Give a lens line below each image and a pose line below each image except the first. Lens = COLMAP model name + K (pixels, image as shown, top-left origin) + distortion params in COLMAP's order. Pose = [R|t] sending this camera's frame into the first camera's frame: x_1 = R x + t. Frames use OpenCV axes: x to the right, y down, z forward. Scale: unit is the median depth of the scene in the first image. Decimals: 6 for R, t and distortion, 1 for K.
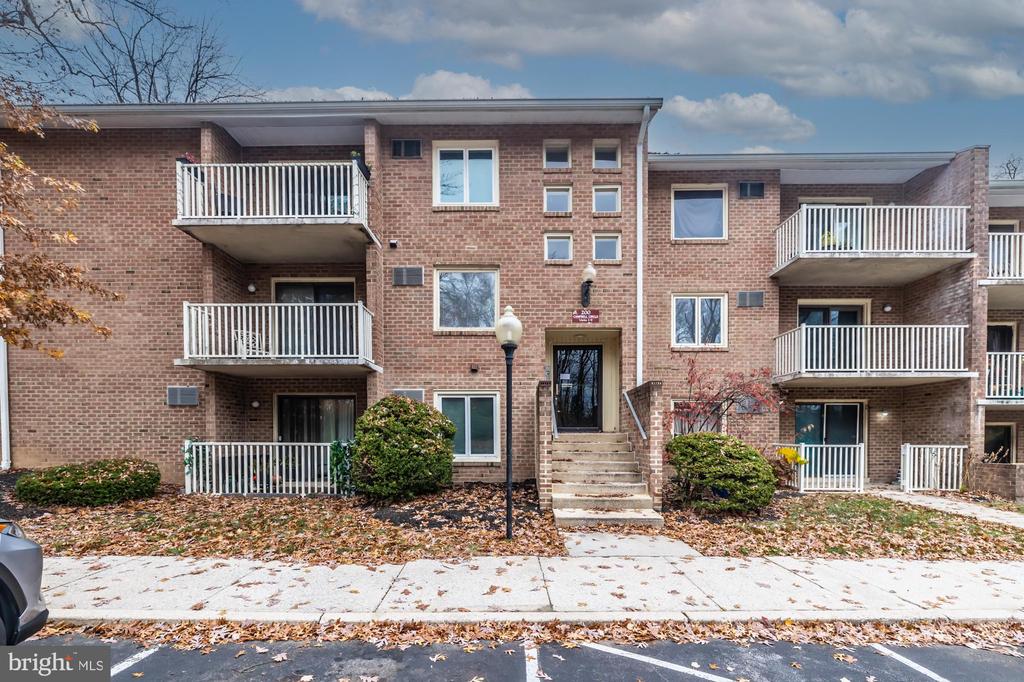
lens RADIAL K [[435.5, 0, 511.4], [0, 435.5, 426.1], [0, 0, 1]] dist [-0.000321, -0.000108]
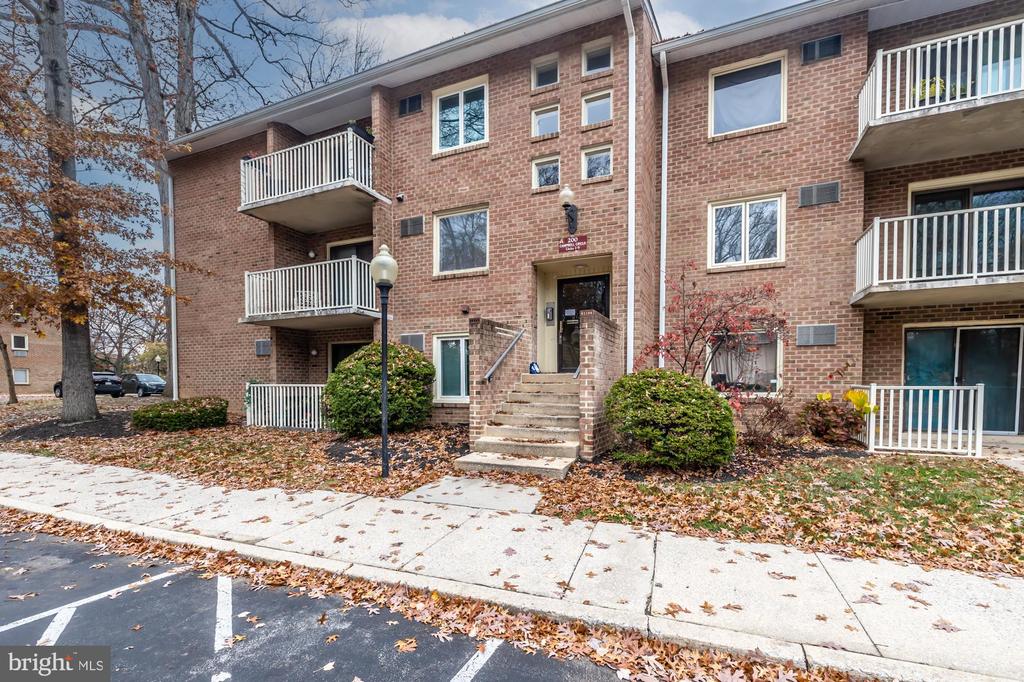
lens RADIAL K [[437.4, 0, 512.8], [0, 437.4, 375.8], [0, 0, 1]] dist [0.000698, 0.000090]
pose [[0.928734, -0.009583, -0.370622, 0.386316], [0.013274, 0.999884, 0.007411, 0.012835], [0.370508, -0.011803, 0.928754, 0.105832]]
